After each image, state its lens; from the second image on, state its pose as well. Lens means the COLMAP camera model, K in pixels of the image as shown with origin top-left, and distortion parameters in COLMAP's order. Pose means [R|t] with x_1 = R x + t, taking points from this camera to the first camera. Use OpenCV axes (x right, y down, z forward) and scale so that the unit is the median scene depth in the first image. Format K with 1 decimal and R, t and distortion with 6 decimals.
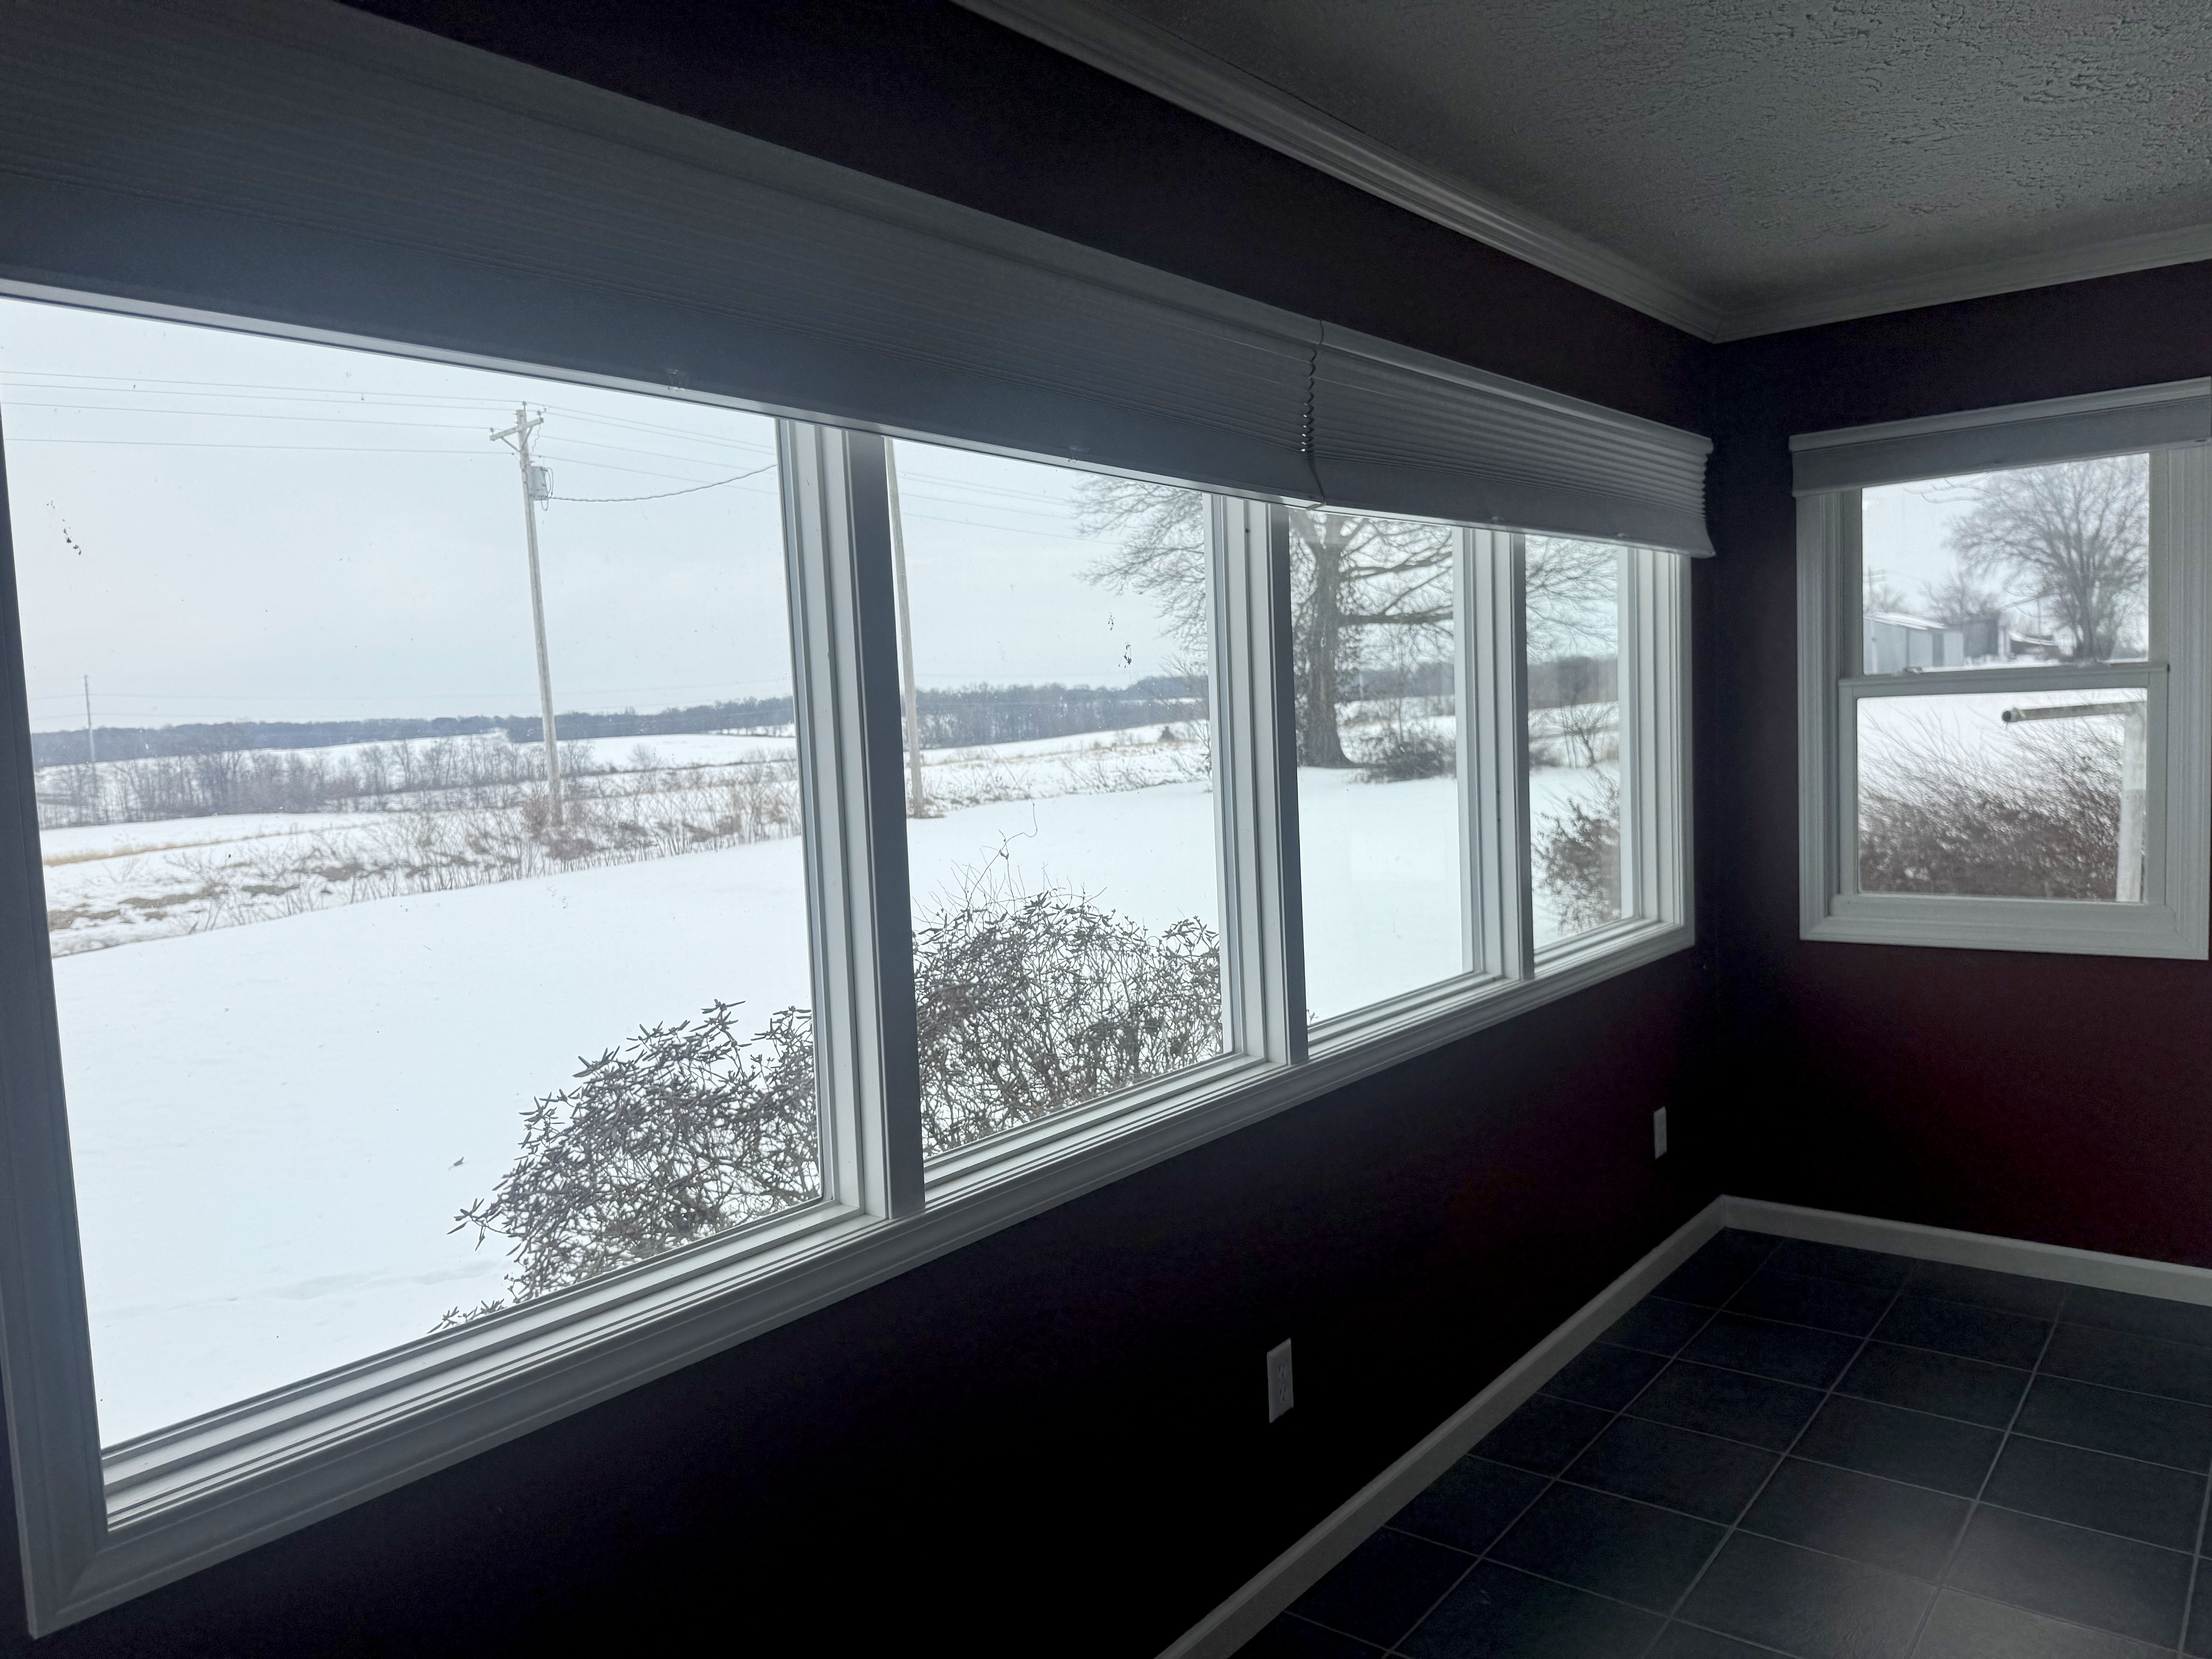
lens RADIAL K [[1538.2, 0, 1078.9], [0, 1538.2, 835.4], [0, 0, 1]] dist [0.085145, -0.116485]
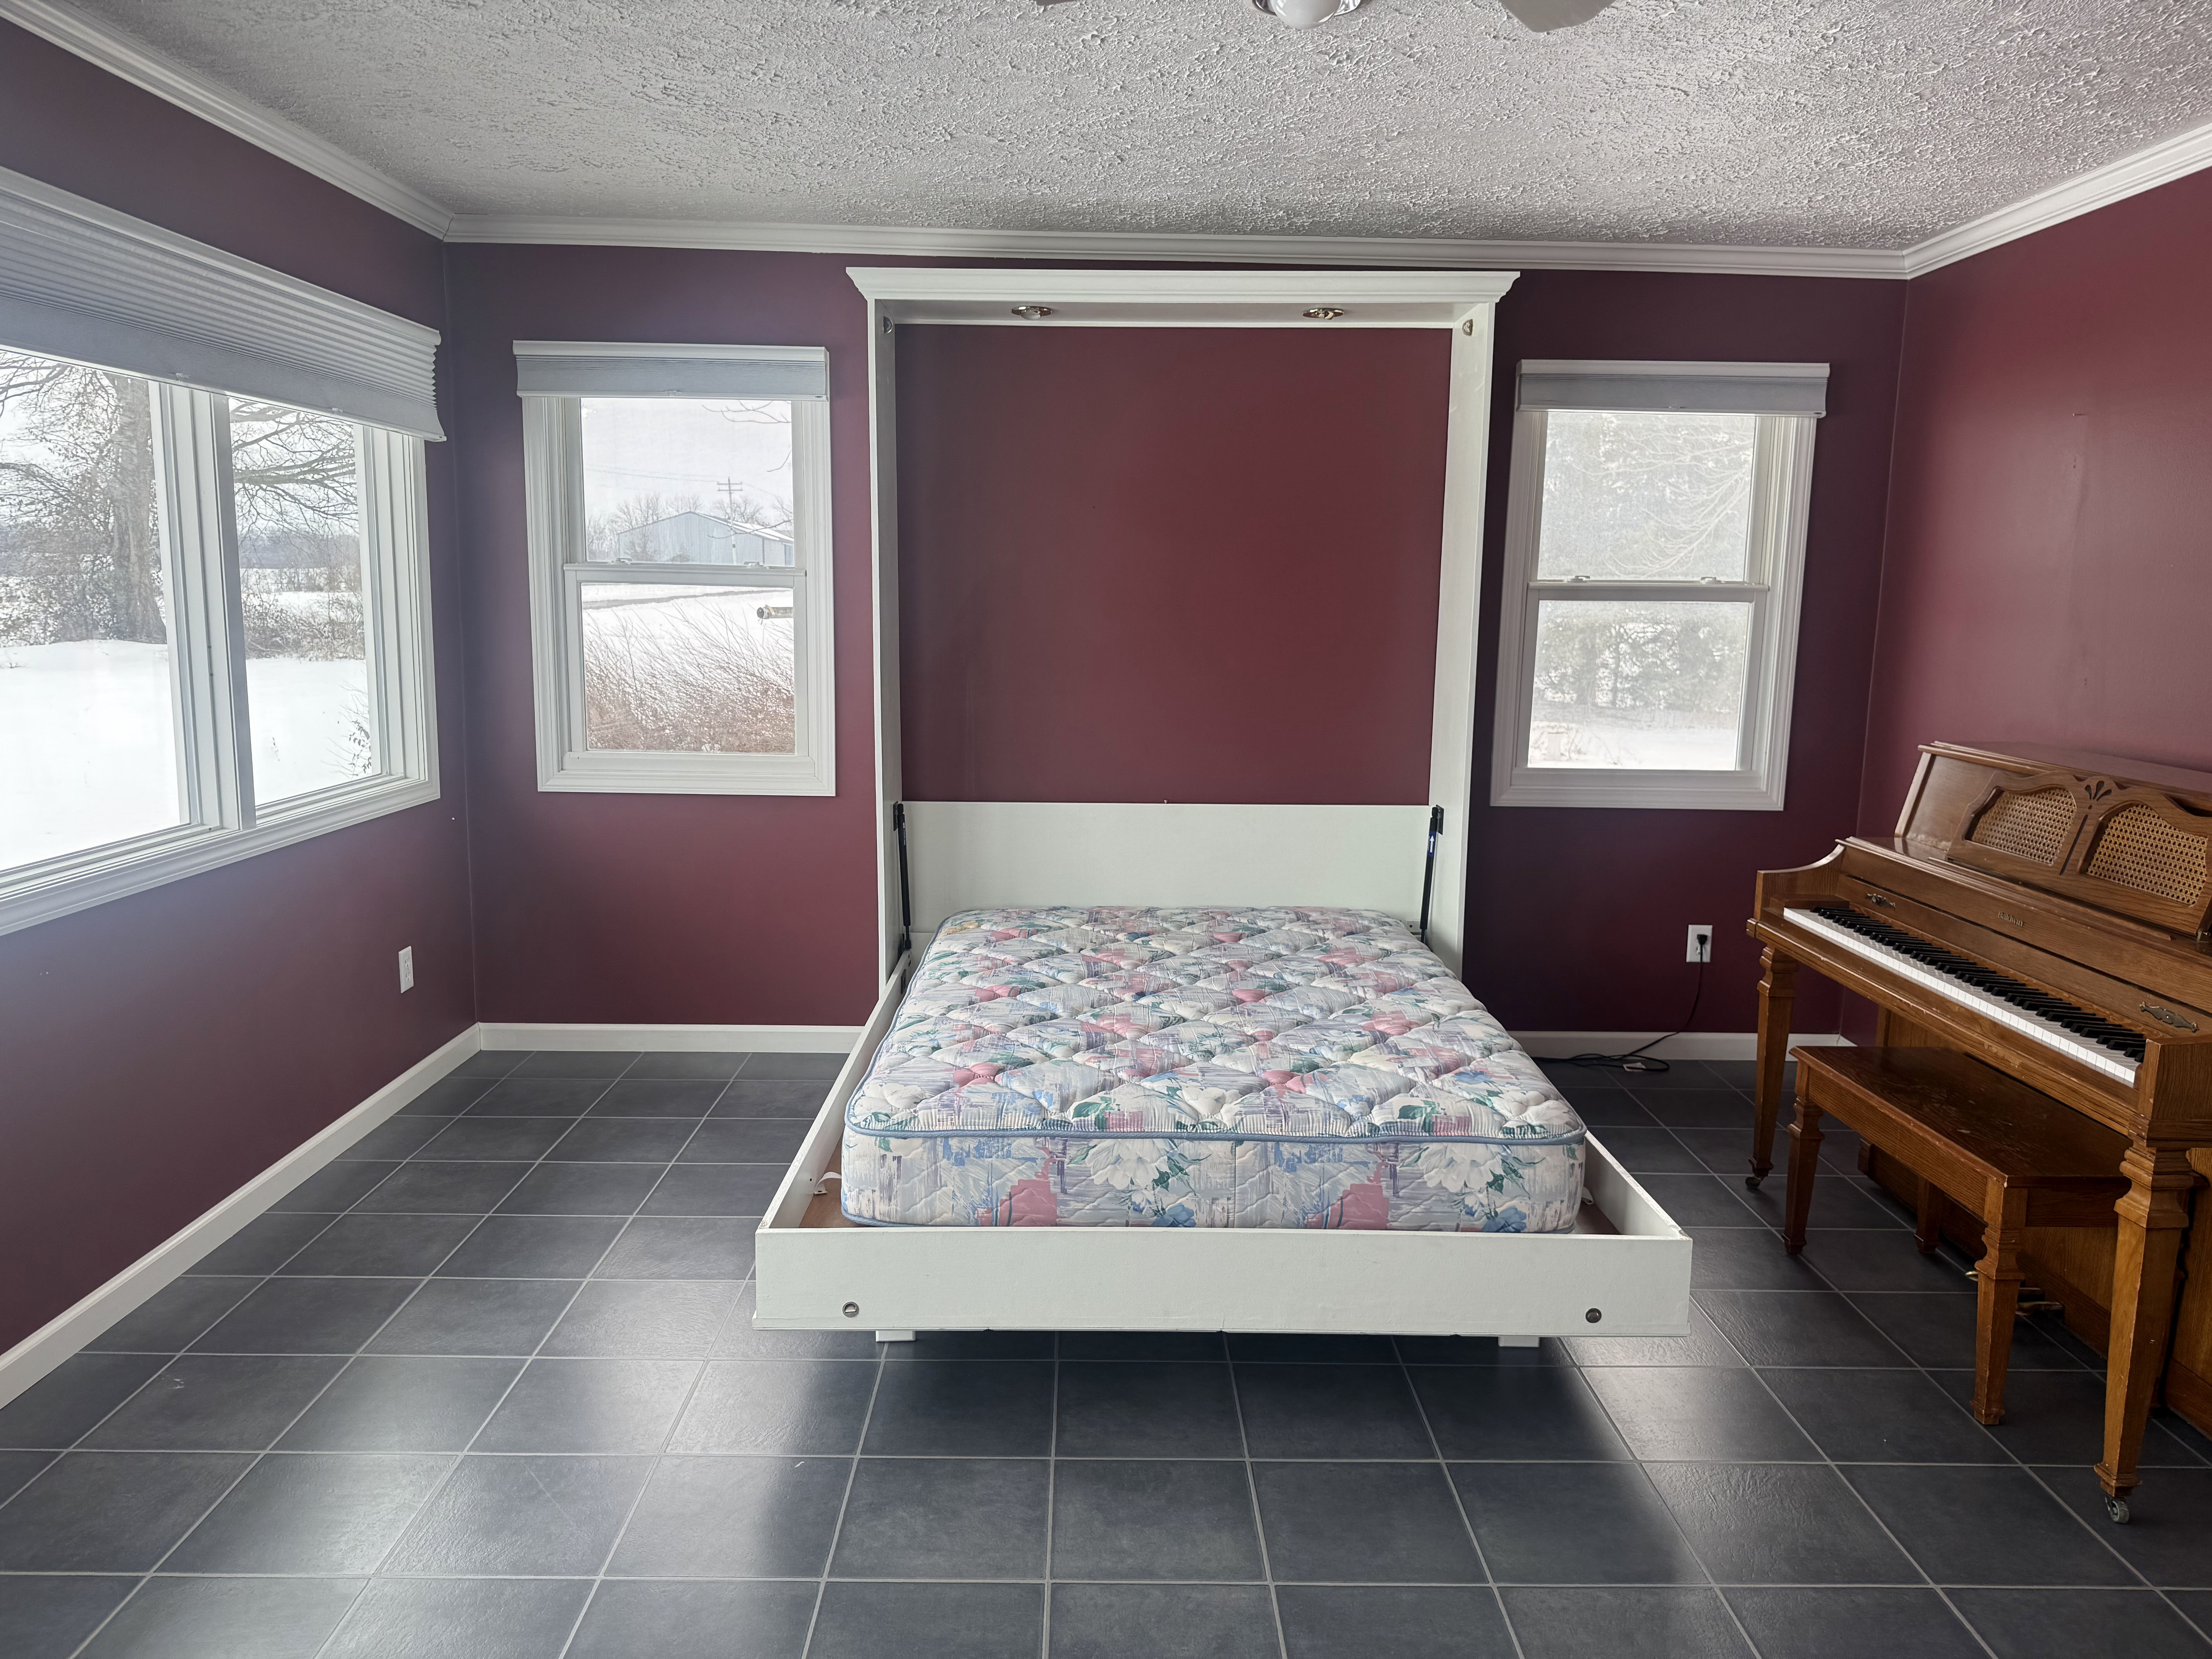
lens RADIAL K [[1538.2, 0, 1078.9], [0, 1538.2, 835.4], [0, 0, 1]] dist [0.085145, -0.116485]
pose [[0.768944, -0.044950, 0.637734, 0.039842], [-0.000967, 0.997442, 0.071470, 0.016646], [-0.639315, -0.055573, 0.766934, -0.131318]]
